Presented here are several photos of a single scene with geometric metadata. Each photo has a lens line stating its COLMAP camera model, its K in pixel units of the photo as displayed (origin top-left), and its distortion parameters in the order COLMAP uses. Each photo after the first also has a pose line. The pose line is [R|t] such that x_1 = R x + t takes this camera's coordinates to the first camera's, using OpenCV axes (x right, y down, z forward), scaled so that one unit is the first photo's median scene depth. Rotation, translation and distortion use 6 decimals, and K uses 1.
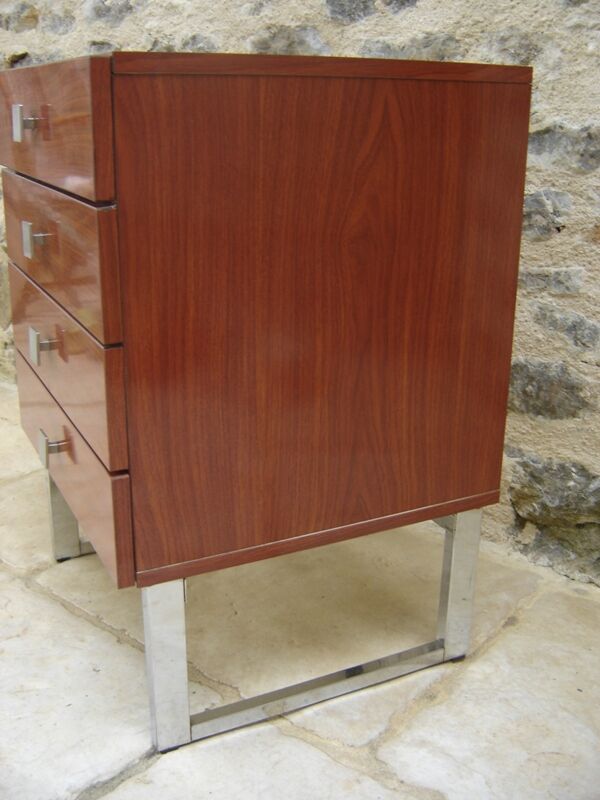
lens RADIAL K [[895.8, 0, 296.7], [0, 895.8, 397.1], [0, 0, 1]] dist [-0.142293, 0.030331]
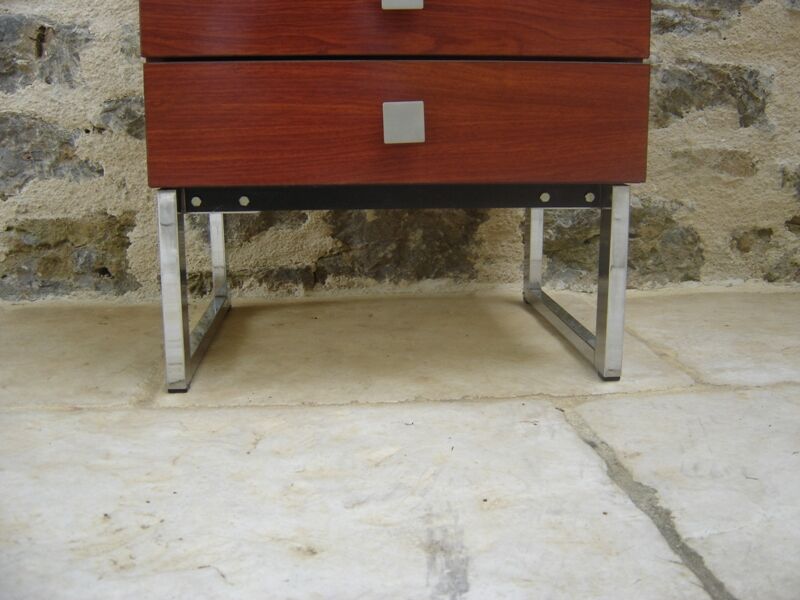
lens RADIAL K [[895.8, 0, 417.8], [0, 895.8, 301.3], [0, 0, 1]] dist [-0.142293, 0.030331]
pose [[0.708600, -0.166816, 0.685608, -0.728359], [0.234387, 0.972127, -0.005718, 0.210476], [-0.665544, 0.164749, 0.727949, 0.407526]]
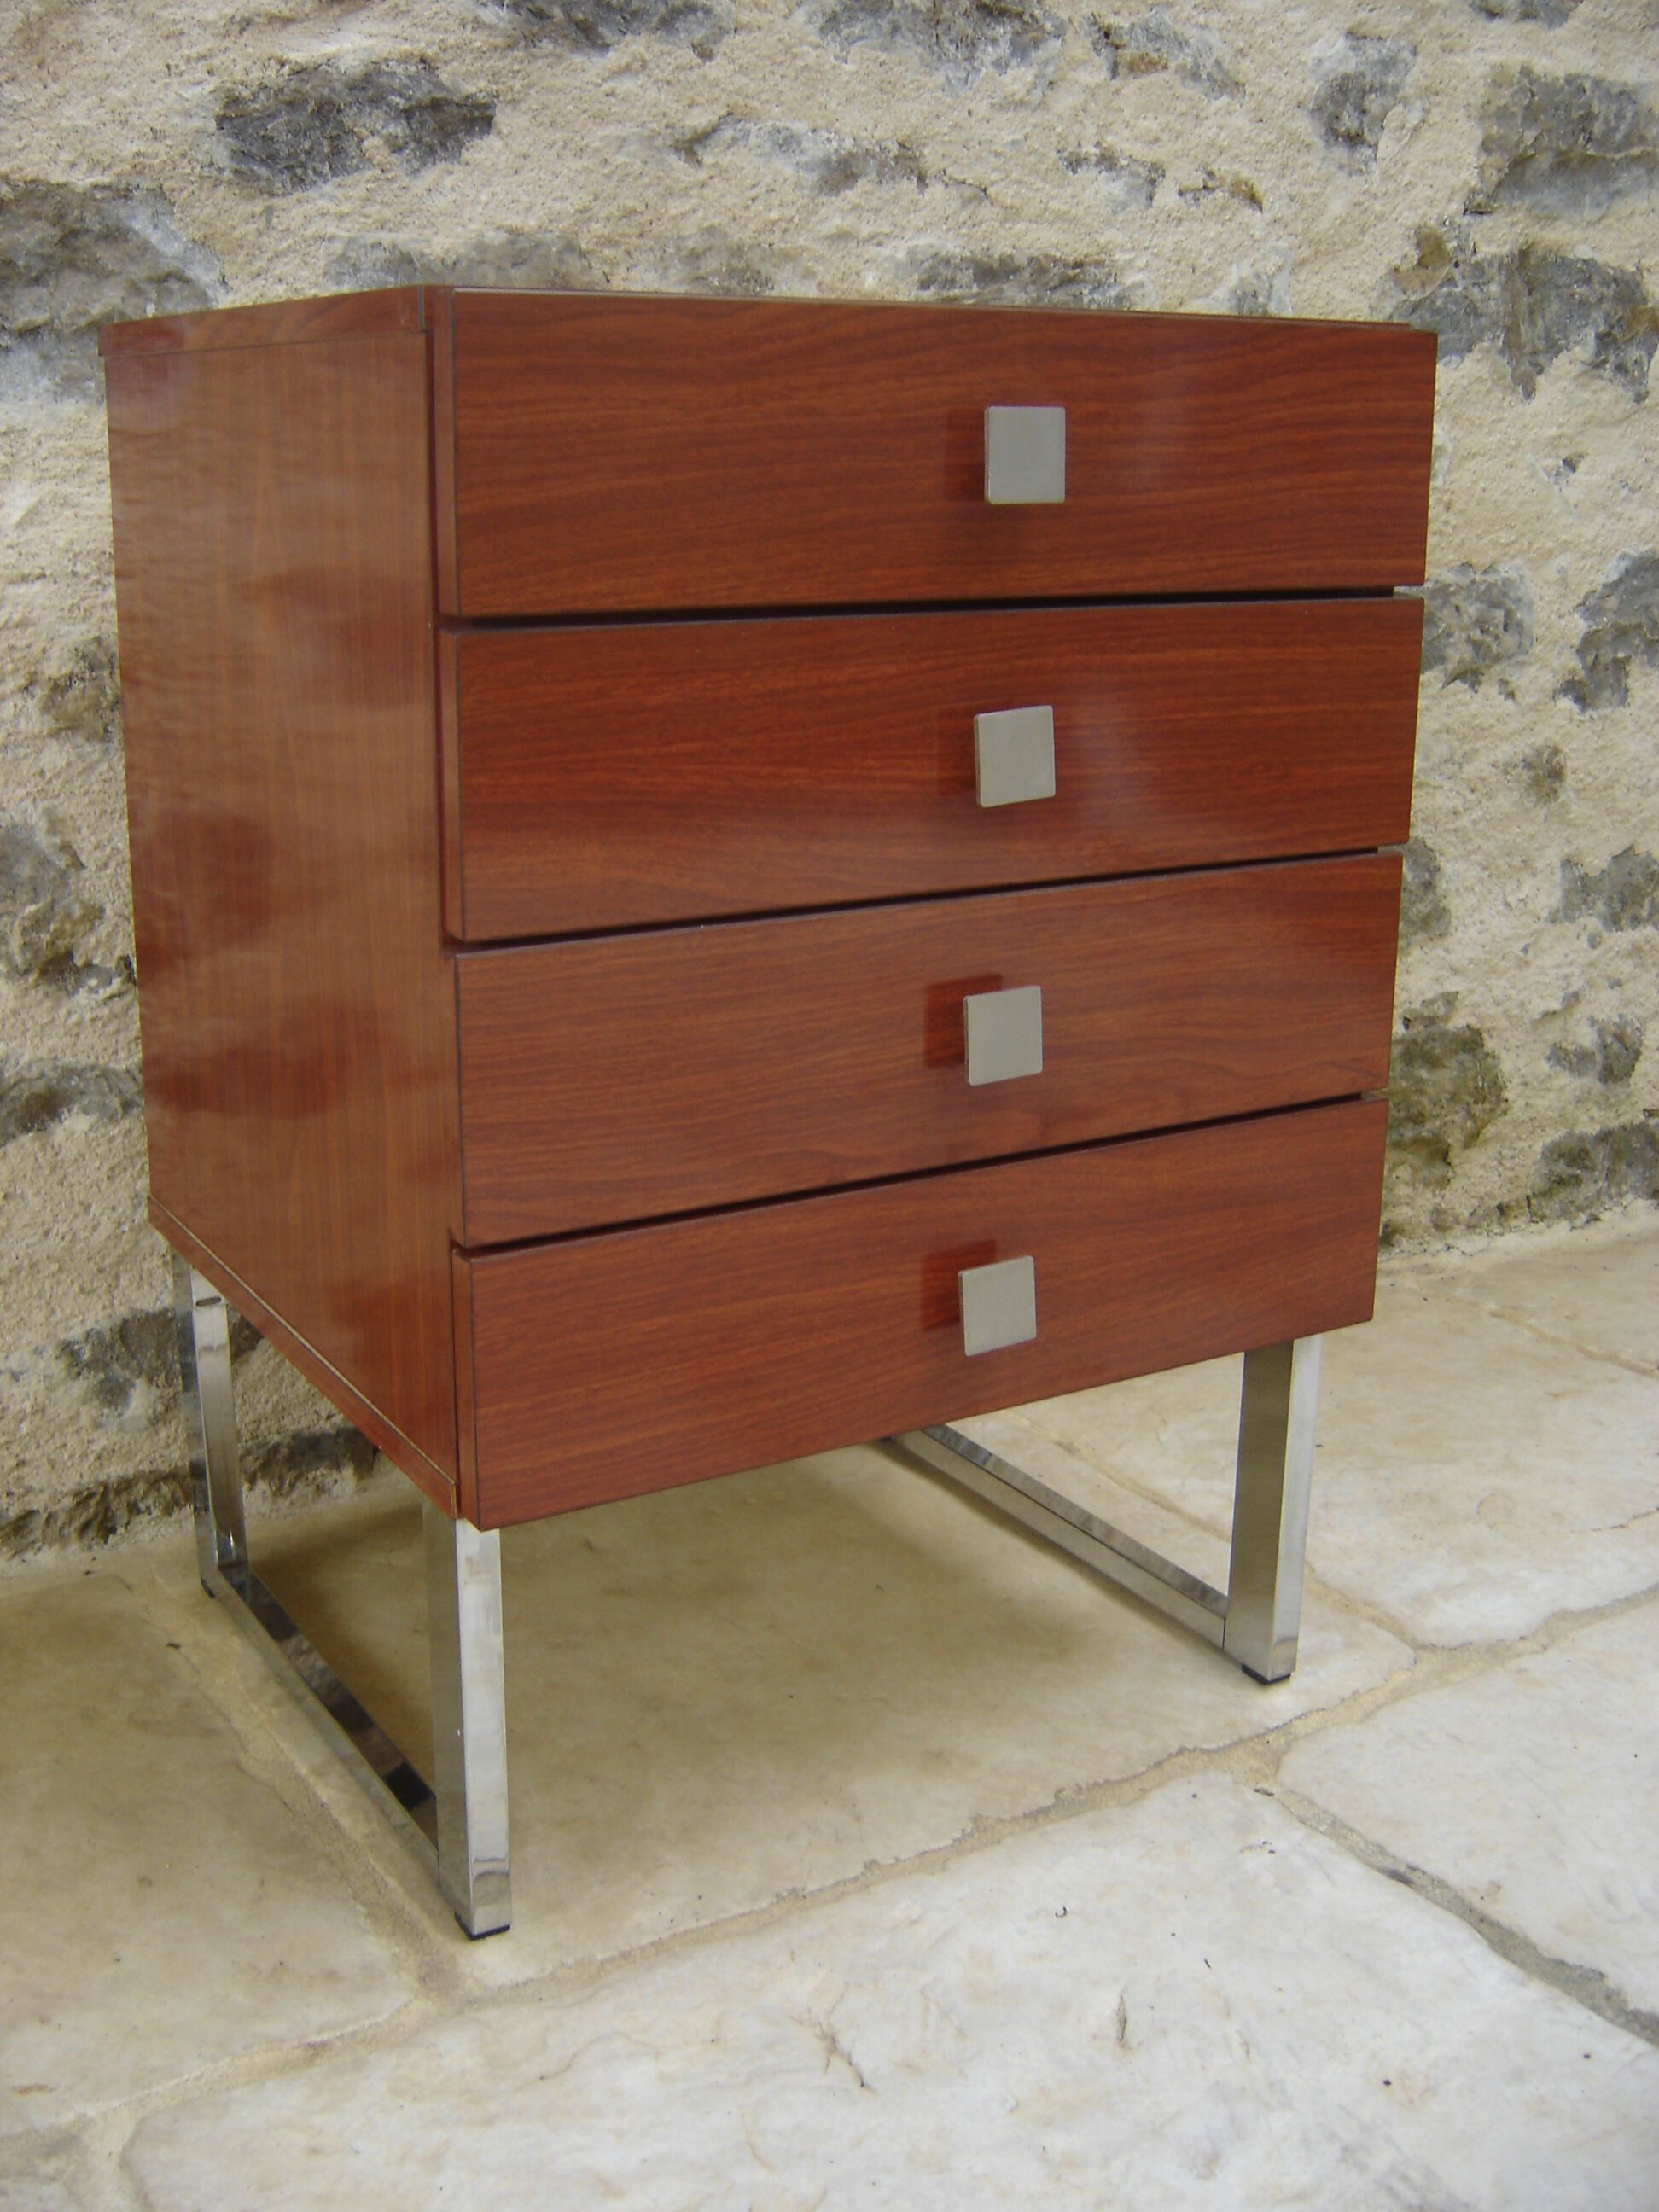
lens RADIAL K [[2476.9, 0, 820.3], [0, 2476.9, 1098.0], [0, 0, 1]] dist [-0.142293, 0.030331]
pose [[0.334907, -0.266967, 0.903641, -1.096306], [0.293631, 0.940838, 0.169131, -0.220392], [-0.895332, 0.208694, 0.393482, 0.603005]]
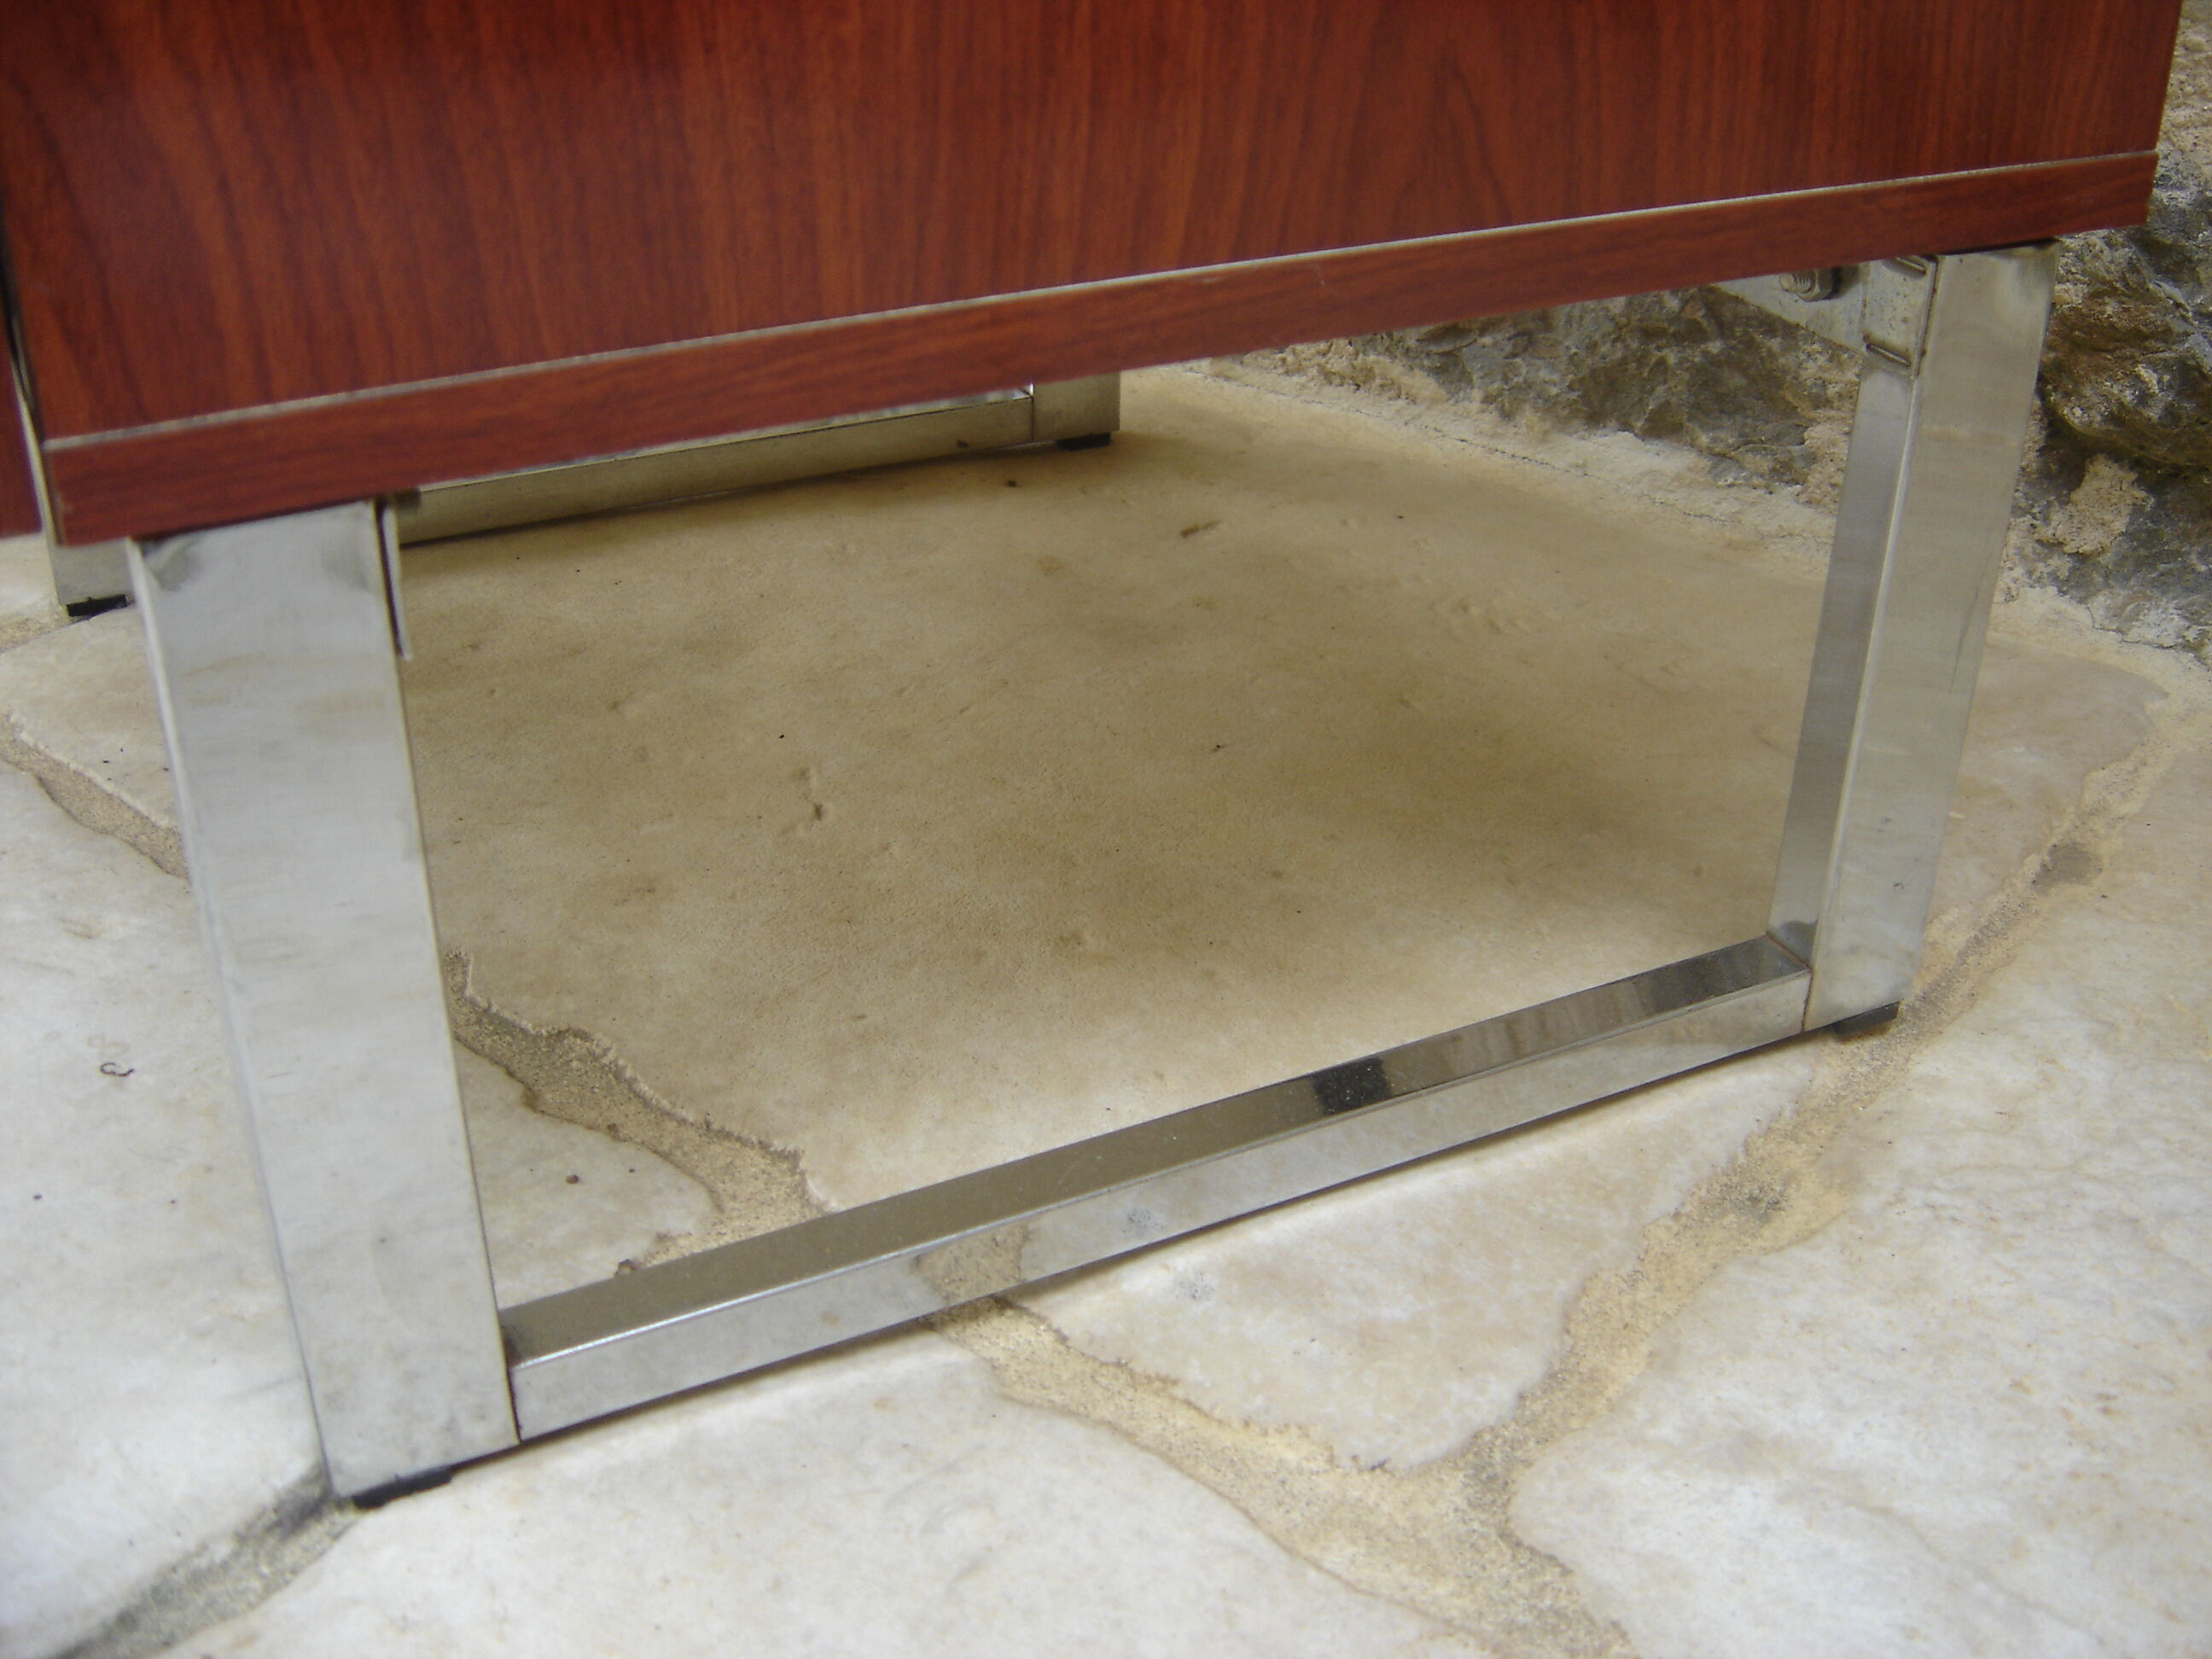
lens RADIAL K [[2476.9, 0, 1155.1], [0, 2476.9, 833.0], [0, 0, 1]] dist [-0.142293, 0.030331]
pose [[0.999926, 0.003749, 0.011610, 0.007742], [-0.005976, 0.980150, 0.198169, 0.141827], [-0.010636, -0.198224, 0.980099, 0.450327]]
